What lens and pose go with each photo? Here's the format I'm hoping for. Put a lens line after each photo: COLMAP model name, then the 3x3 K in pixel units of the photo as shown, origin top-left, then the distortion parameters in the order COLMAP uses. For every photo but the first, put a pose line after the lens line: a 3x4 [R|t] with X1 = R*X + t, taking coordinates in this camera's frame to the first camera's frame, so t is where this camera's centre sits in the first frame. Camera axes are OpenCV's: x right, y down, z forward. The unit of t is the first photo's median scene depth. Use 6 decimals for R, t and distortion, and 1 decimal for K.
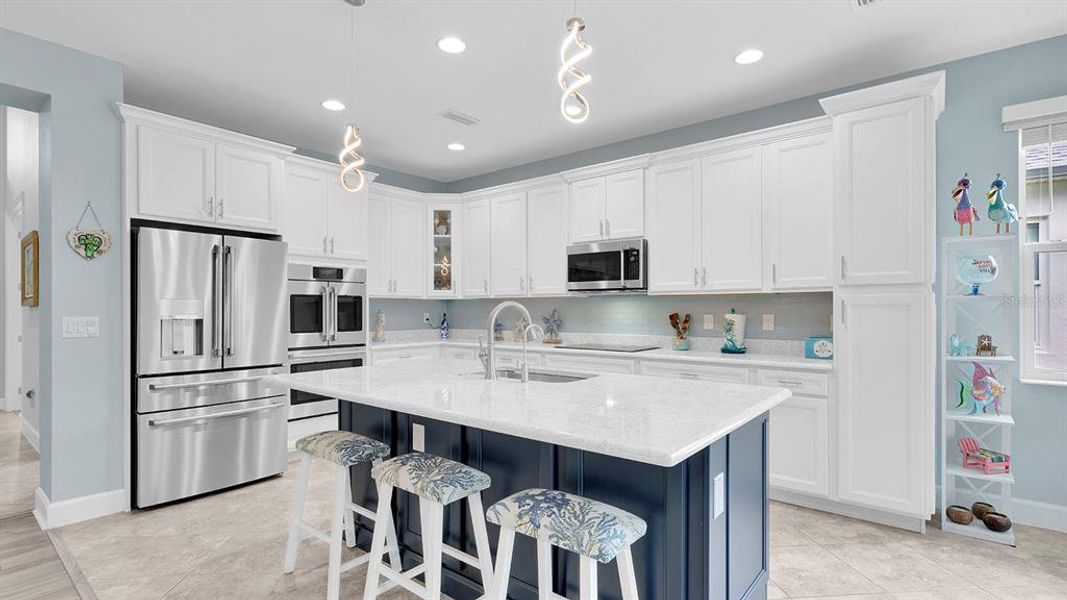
lens RADIAL K [[502.9, 0, 536.2], [0, 502.9, 309.3], [0, 0, 1]] dist [0.001124, 0.000779]
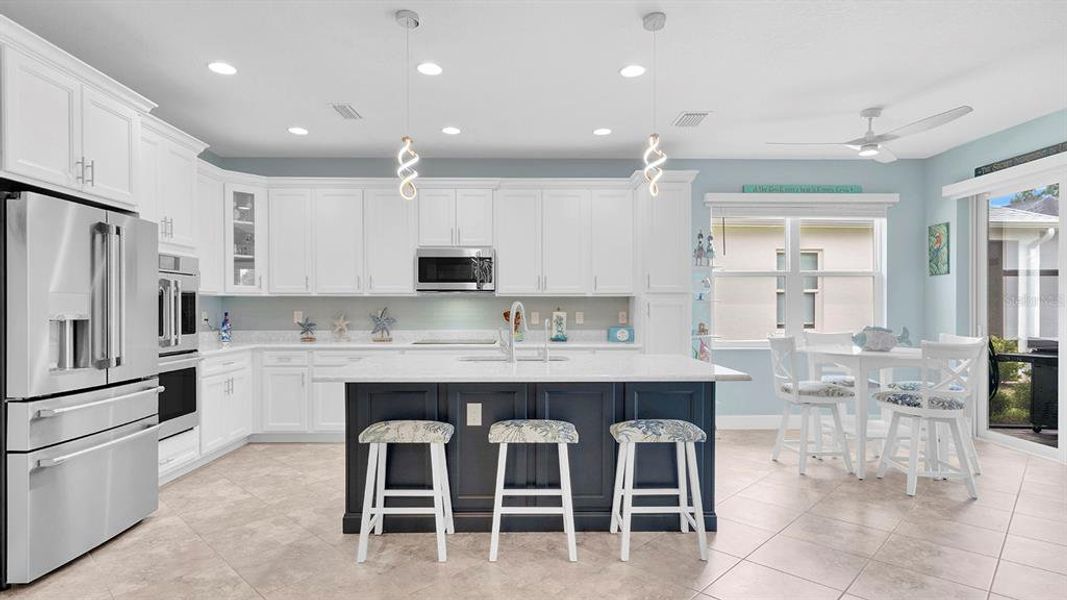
lens RADIAL K [[552.5, 0, 528.1], [0, 552.5, 307.7], [0, 0, 1]] dist [0.017906, 0.000632]
pose [[0.765804, 0.002607, 0.643069, -0.562348], [-0.001484, 0.999996, -0.002287, 0.002074], [-0.643072, 0.000797, 0.765805, -0.053580]]
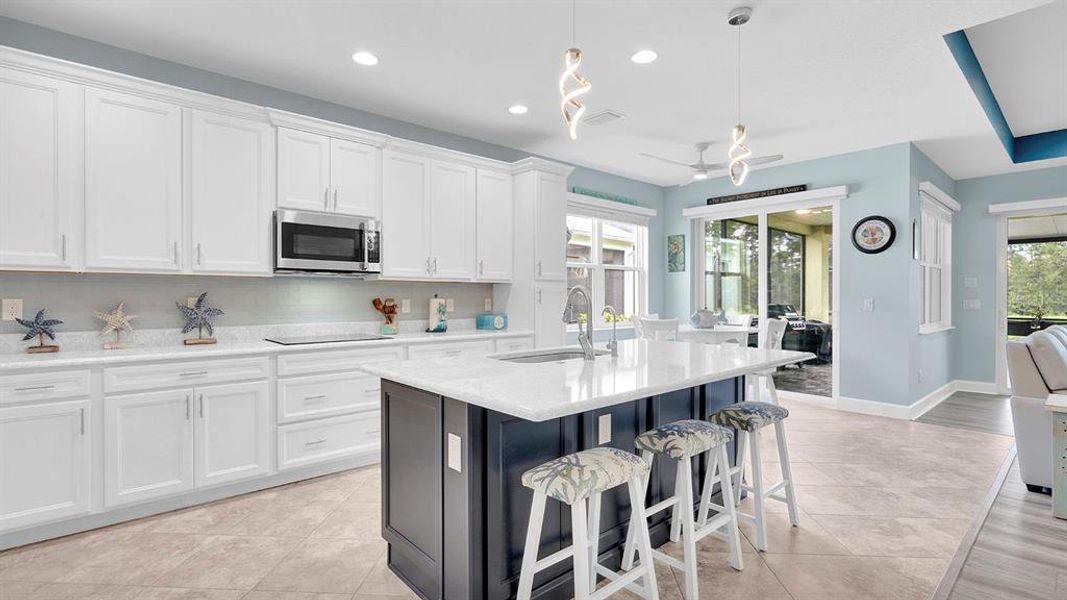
lens RADIAL K [[502.9, 0, 531.1], [0, 502.9, 292.8], [0, 0, 1]] dist [0.001124, 0.000779]
pose [[0.156346, 0.005037, 0.987689, -0.684314], [-0.004774, 0.999979, -0.004344, -0.000200], [-0.987691, -0.004036, 0.156367, 0.560599]]
